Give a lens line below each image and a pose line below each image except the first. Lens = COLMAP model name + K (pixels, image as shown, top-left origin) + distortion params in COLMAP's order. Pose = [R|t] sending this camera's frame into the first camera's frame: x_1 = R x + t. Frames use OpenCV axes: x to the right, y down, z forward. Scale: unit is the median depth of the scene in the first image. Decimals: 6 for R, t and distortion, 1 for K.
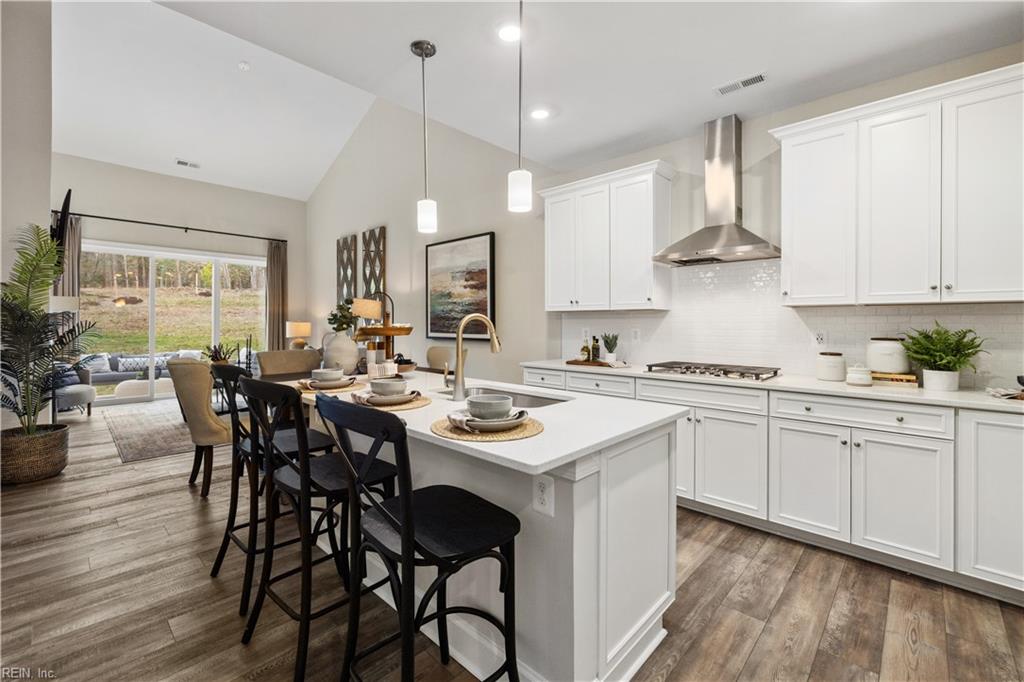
lens RADIAL K [[450.5, 0, 516.1], [0, 450.5, 321.2], [0, 0, 1]] dist [-0.000227, -0.000337]
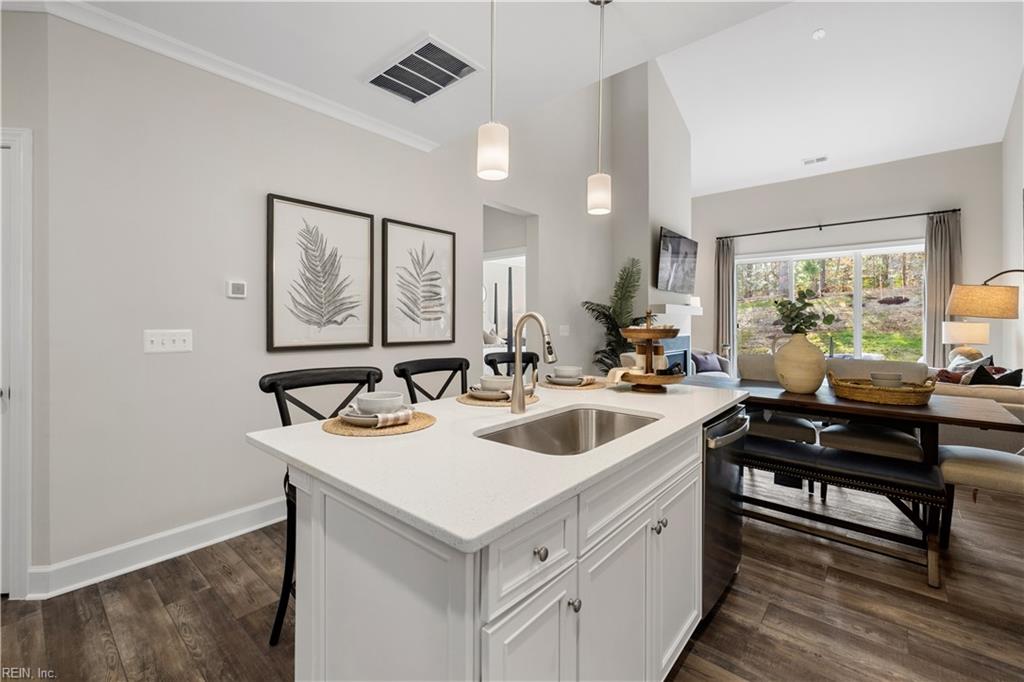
lens RADIAL K [[450.5, 0, 495.7], [0, 450.5, 320.7], [0, 0, 1]] dist [-0.000227, -0.000337]
pose [[0.041323, -0.004277, -0.999137, 0.254746], [0.001517, 0.999990, -0.004218, 0.001609], [0.999145, -0.001341, 0.041329, 0.323027]]
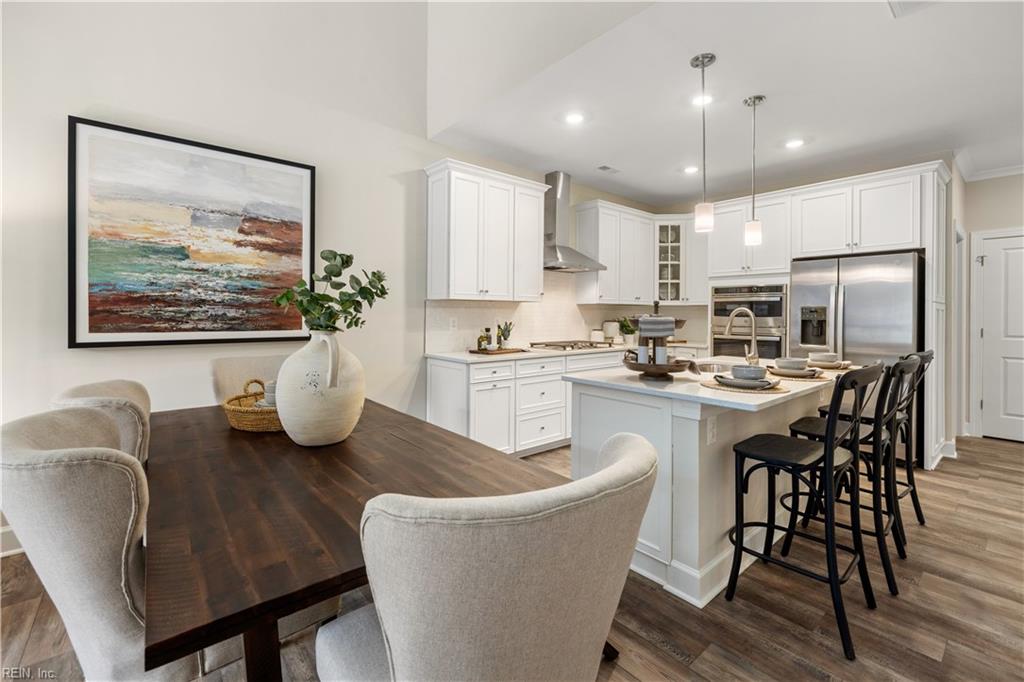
lens RADIAL K [[450.5, 0, 515.0], [0, 450.5, 311.2], [0, 0, 1]] dist [-0.000227, -0.000337]
pose [[0.107448, 0.005186, 0.994197, -0.559448], [-0.009644, 0.999945, -0.004174, 0.003324], [-0.994164, -0.009140, 0.107492, 0.560276]]
